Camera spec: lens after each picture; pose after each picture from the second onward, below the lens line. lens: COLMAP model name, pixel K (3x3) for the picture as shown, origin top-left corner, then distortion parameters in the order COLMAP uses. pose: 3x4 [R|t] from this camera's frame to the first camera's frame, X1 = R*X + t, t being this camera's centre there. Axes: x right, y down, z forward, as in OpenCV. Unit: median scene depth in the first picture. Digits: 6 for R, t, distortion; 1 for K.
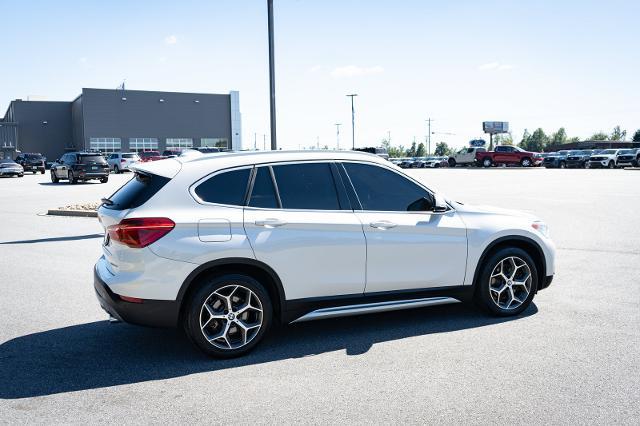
lens RADIAL K [[600.9, 0, 320.0], [0, 600.9, 213.0], [0, 0, 1]] dist [0.004462, 0.005453]
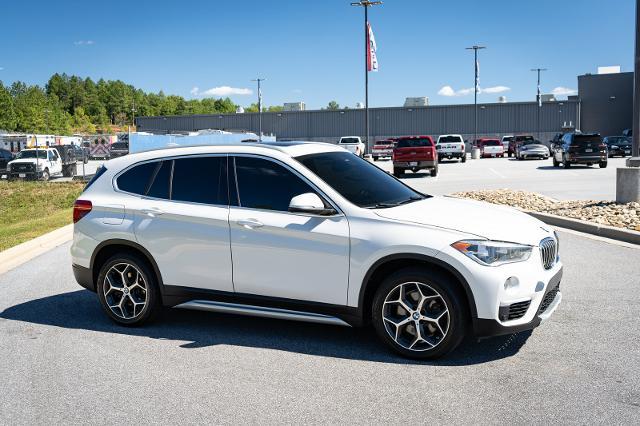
lens RADIAL K [[698.7, 0, 320.0], [0, 698.7, 213.0], [0, 0, 1]] dist [0.001184, 0.005129]
pose [[0.647584, 0.069583, -0.758811, 1.020277], [-0.056469, 0.997466, 0.043276, -0.050609], [0.759899, 0.014824, 0.649872, 0.381967]]
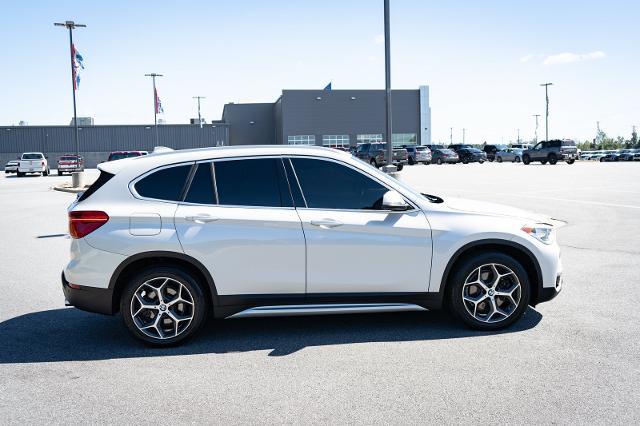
lens RADIAL K [[600.9, 0, 320.0], [0, 600.9, 213.0], [0, 0, 1]] dist [0.004462, 0.005453]
pose [[0.946251, 0.020129, -0.322806, 0.410388], [-0.017427, 0.999785, 0.011258, -0.007091], [0.322963, -0.005027, 0.946398, 0.098087]]
